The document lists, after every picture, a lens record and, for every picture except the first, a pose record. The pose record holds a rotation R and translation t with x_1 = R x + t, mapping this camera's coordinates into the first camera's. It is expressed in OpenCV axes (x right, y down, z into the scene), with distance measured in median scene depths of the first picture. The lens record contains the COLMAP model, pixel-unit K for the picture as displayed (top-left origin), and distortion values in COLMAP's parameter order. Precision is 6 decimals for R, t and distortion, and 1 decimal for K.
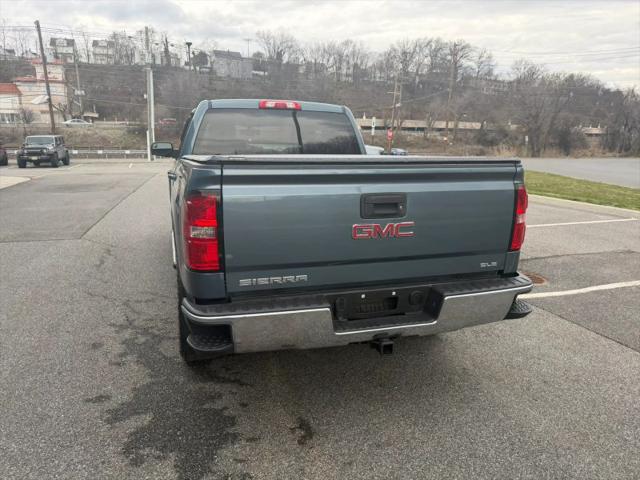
lens RADIAL K [[451.7, 0, 315.2], [0, 451.7, 241.7], [0, 0, 1]] dist [0.039441, -0.045981]
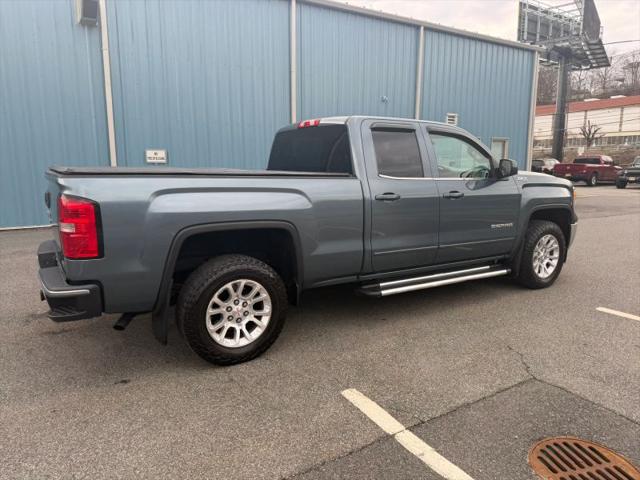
lens RADIAL K [[451.7, 0, 314.3], [0, 451.7, 235.9], [0, 0, 1]] dist [0.039441, -0.045981]
pose [[0.242877, 0.147418, -0.958790, 0.129850], [-0.201627, 0.974471, 0.098754, -0.020367], [0.948872, 0.169333, 0.266400, 0.103495]]
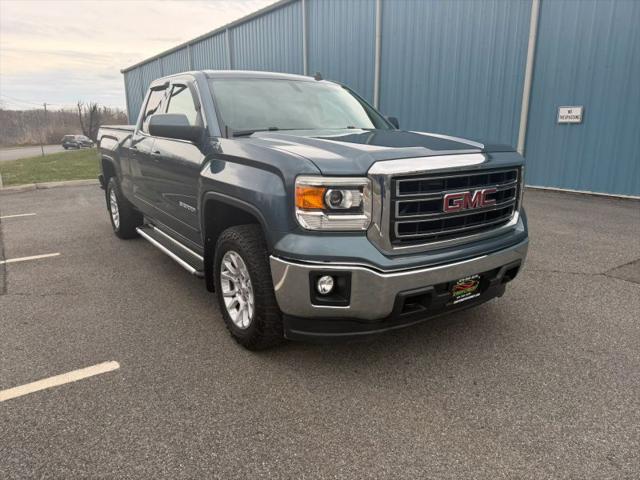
lens RADIAL K [[451.7, 0, 318.1], [0, 451.7, 242.2], [0, 0, 1]] dist [0.039441, -0.045981]
pose [[-0.956188, 0.066788, -0.285032, 0.004716], [-0.067287, 0.897424, 0.436008, -0.062923], [0.284915, 0.436084, -0.853612, 0.303800]]
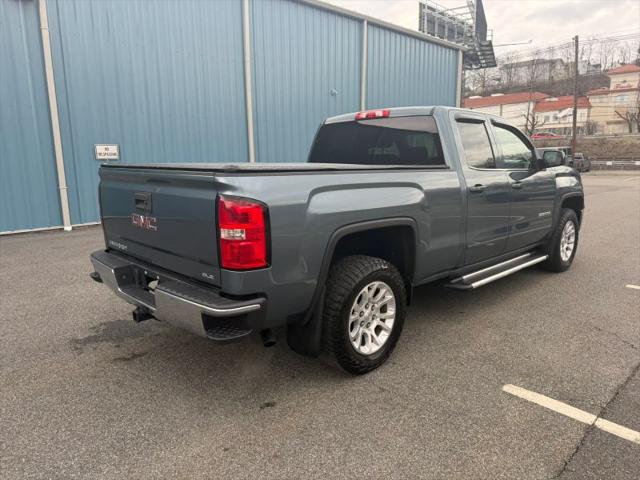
lens RADIAL K [[451.7, 0, 315.5], [0, 451.7, 243.4], [0, 0, 1]] dist [0.039441, -0.045981]
pose [[0.443694, 0.155301, -0.882619, 0.106625], [-0.173468, 0.981127, 0.085431, -0.011230], [0.879229, 0.115202, 0.462260, 0.060765]]
